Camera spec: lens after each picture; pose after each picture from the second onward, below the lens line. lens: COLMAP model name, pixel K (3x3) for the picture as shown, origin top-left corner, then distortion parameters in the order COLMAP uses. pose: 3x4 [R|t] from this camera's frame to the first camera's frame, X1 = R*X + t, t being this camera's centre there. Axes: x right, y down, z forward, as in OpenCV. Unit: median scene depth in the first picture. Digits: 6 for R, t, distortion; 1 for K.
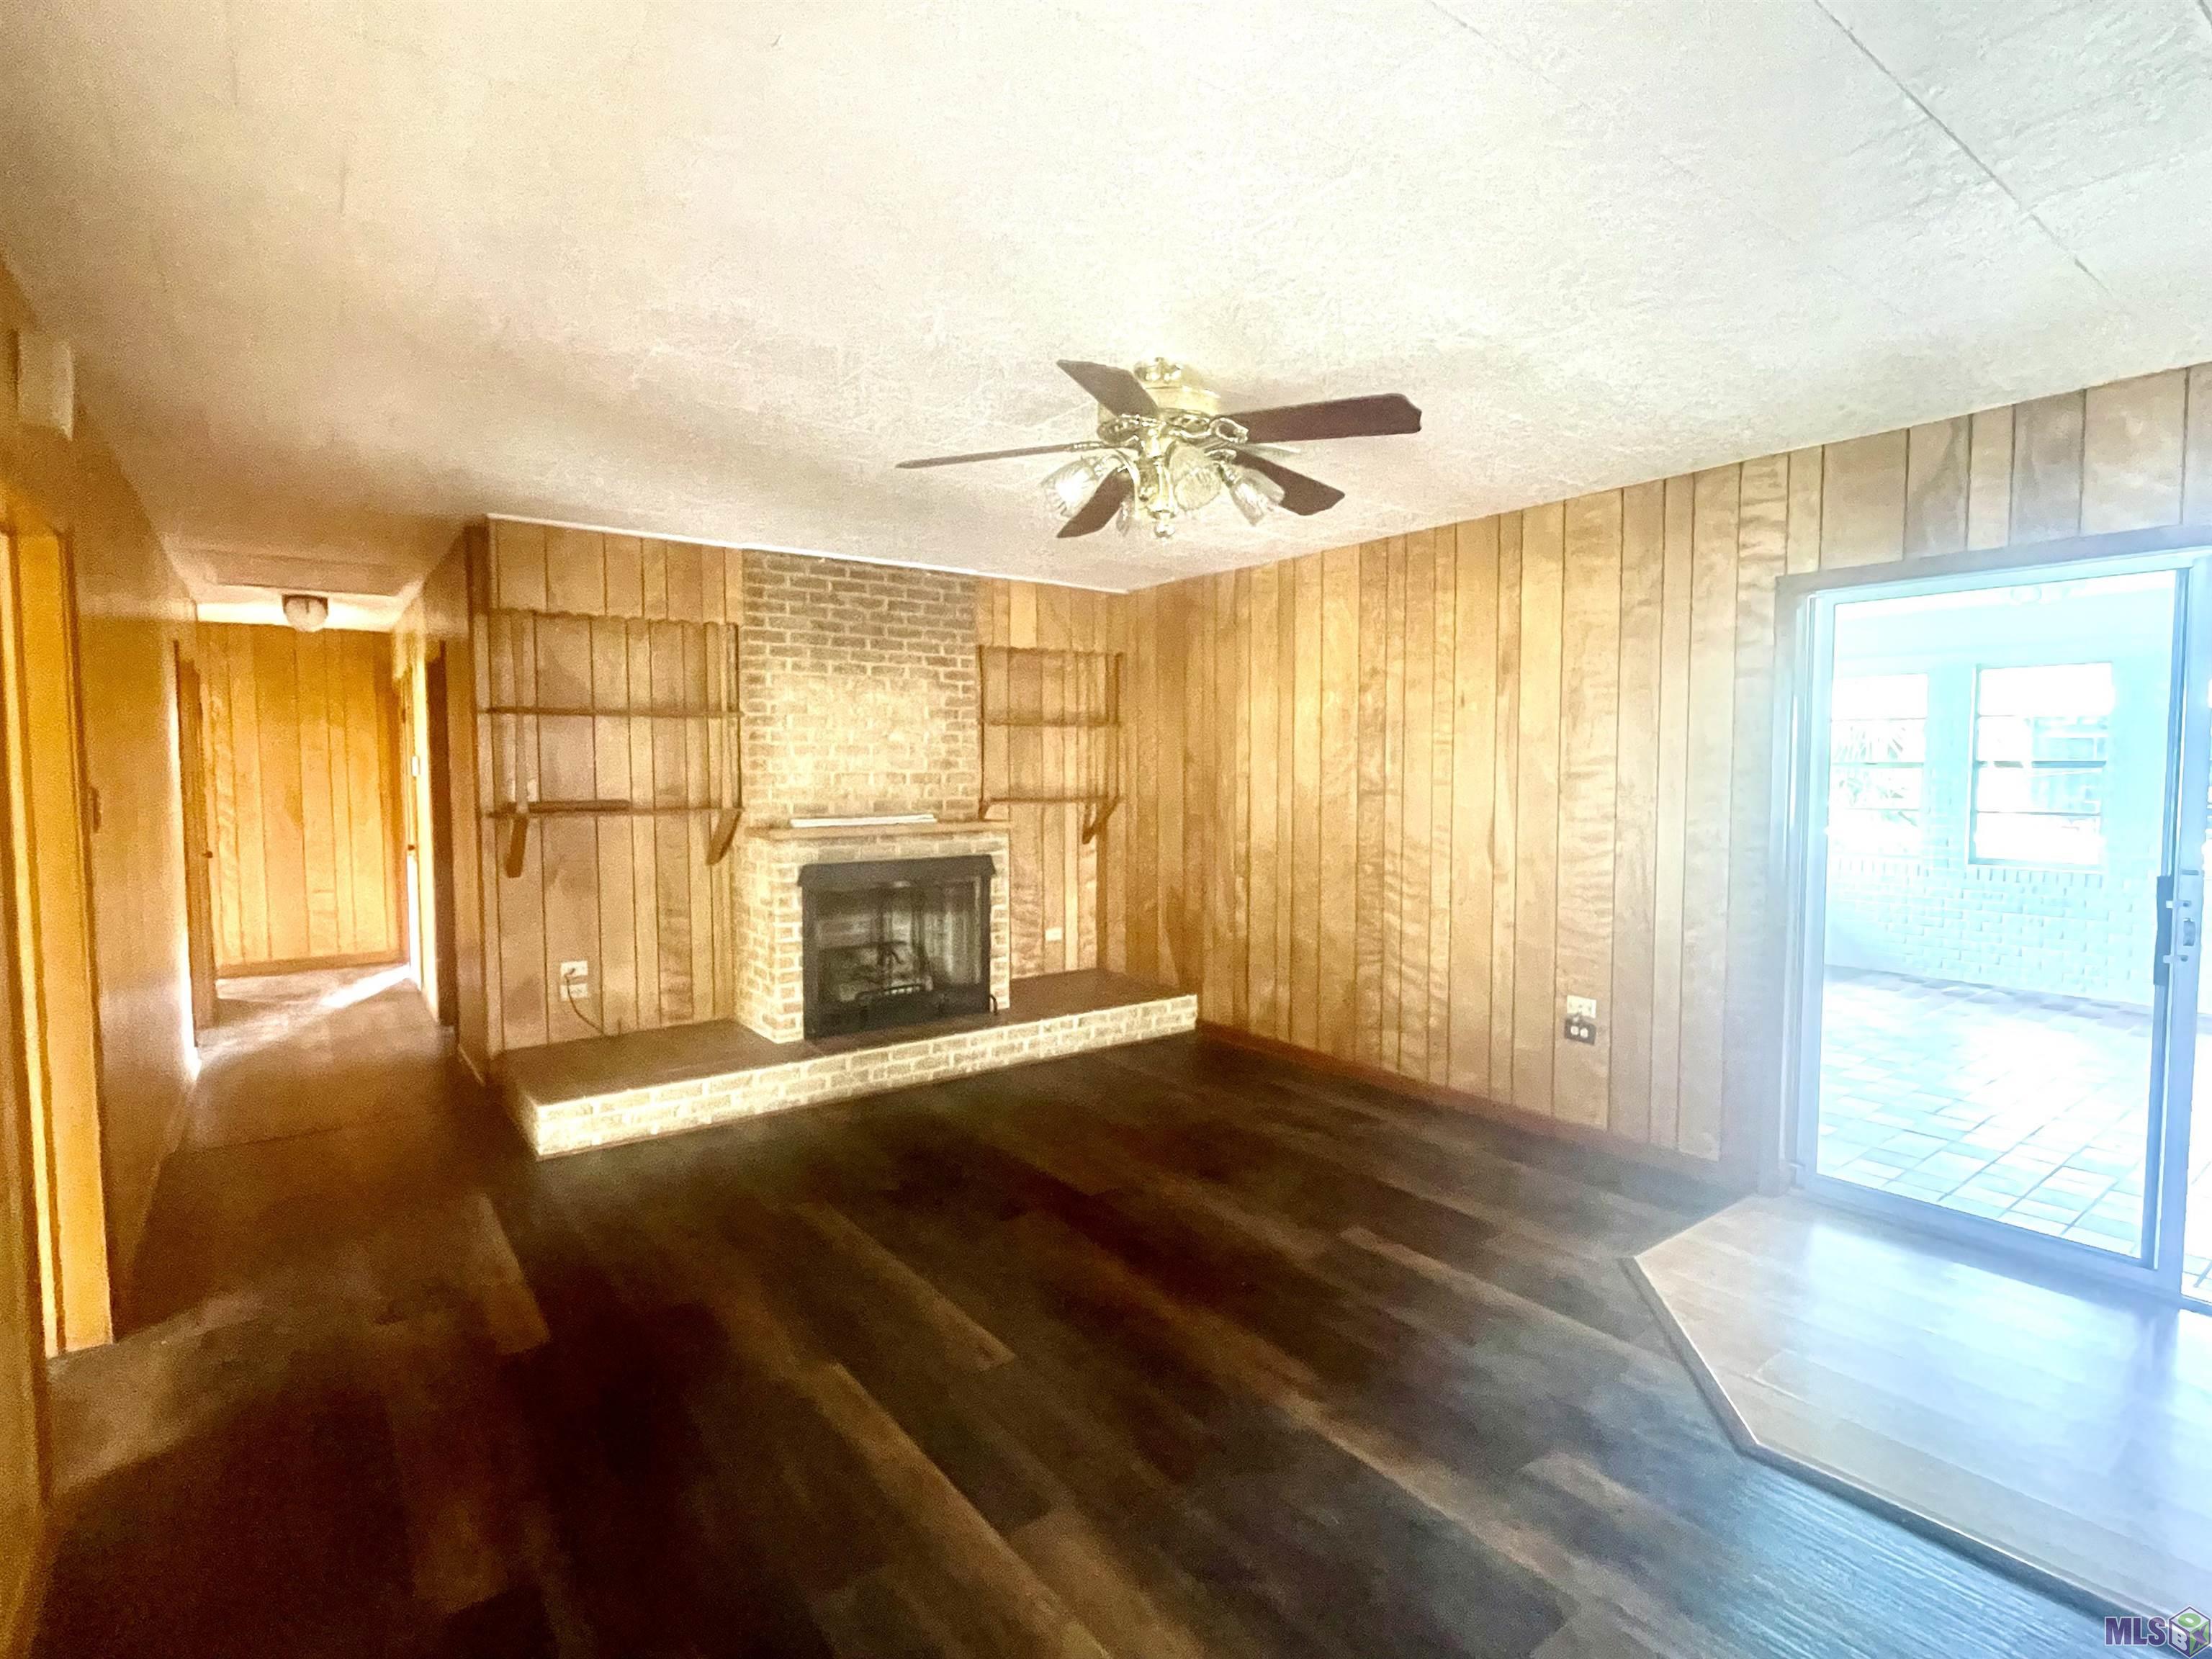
lens RADIAL K [[1092.4, 0, 1108.3], [0, 1092.4, 826.3], [0, 0, 1]] dist [-0.000342, -0.000526]
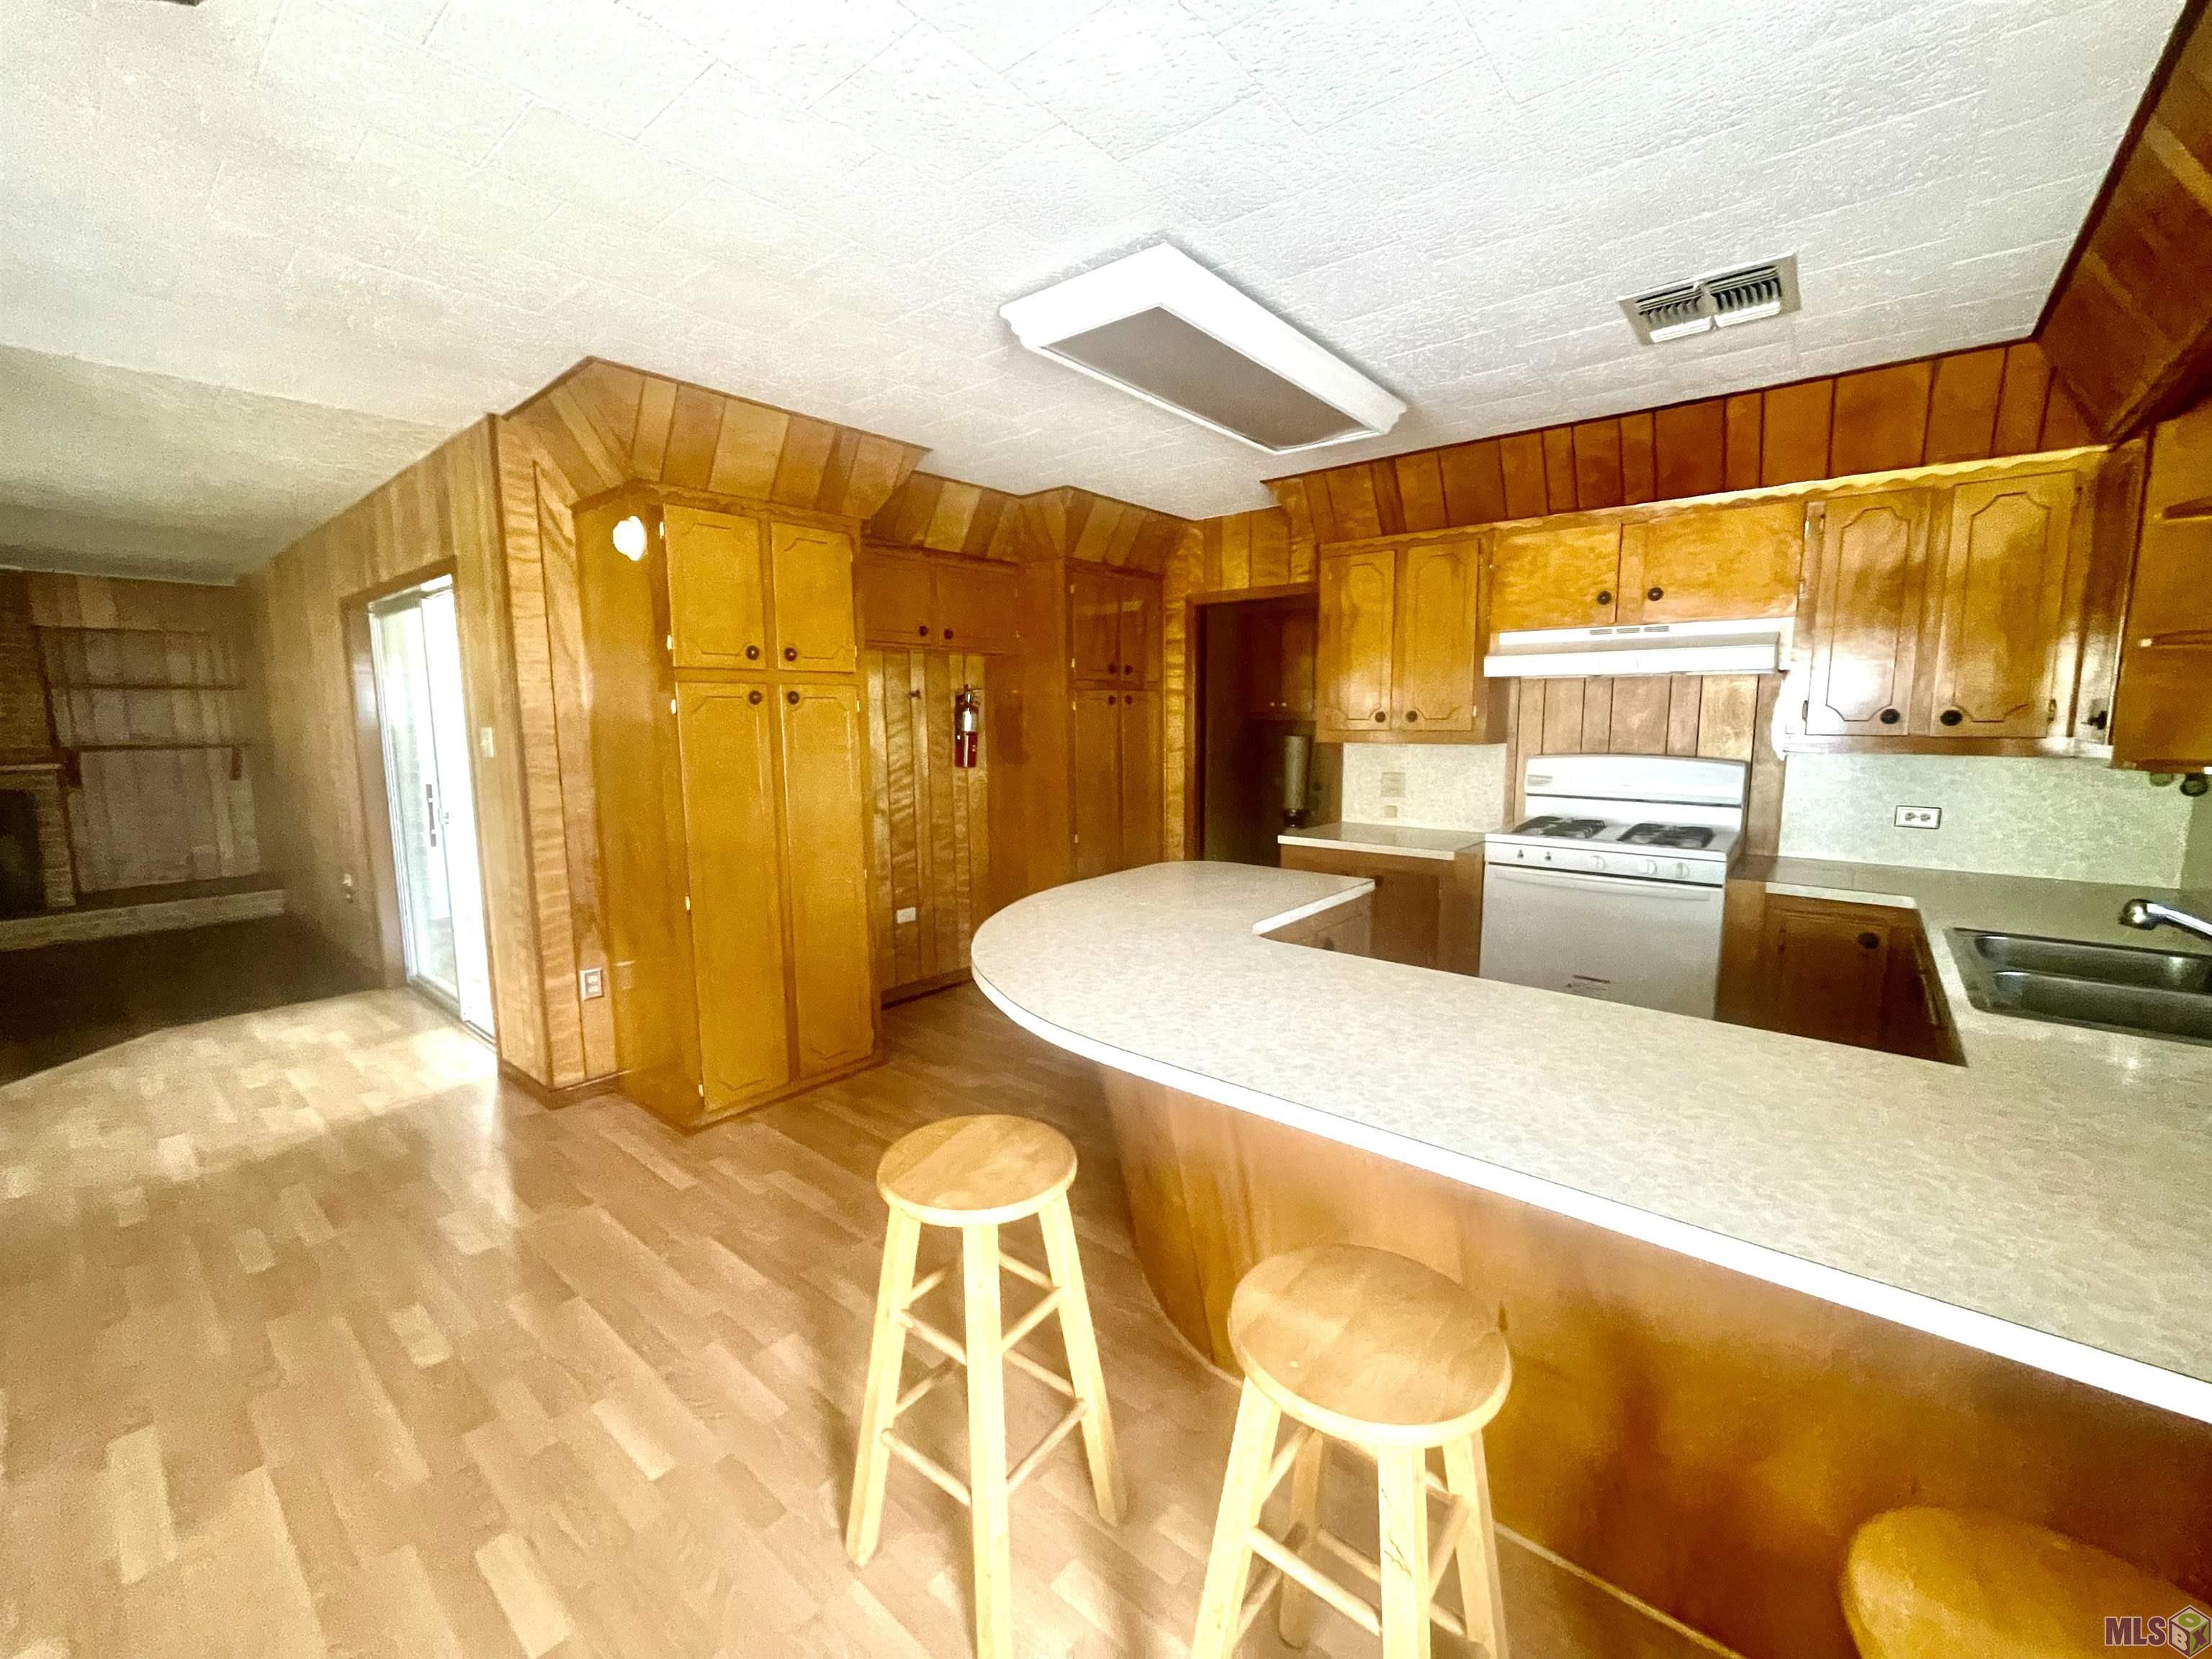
lens RADIAL K [[898.9, 0, 1113.0], [0, 898.9, 826.4], [0, 0, 1]] dist [0.000254, -0.000596]
pose [[0.970228, -0.033923, 0.239804, 0.942657], [0.016292, 0.997041, 0.075127, 0.010099], [-0.241643, -0.068983, 0.967910, -0.378815]]
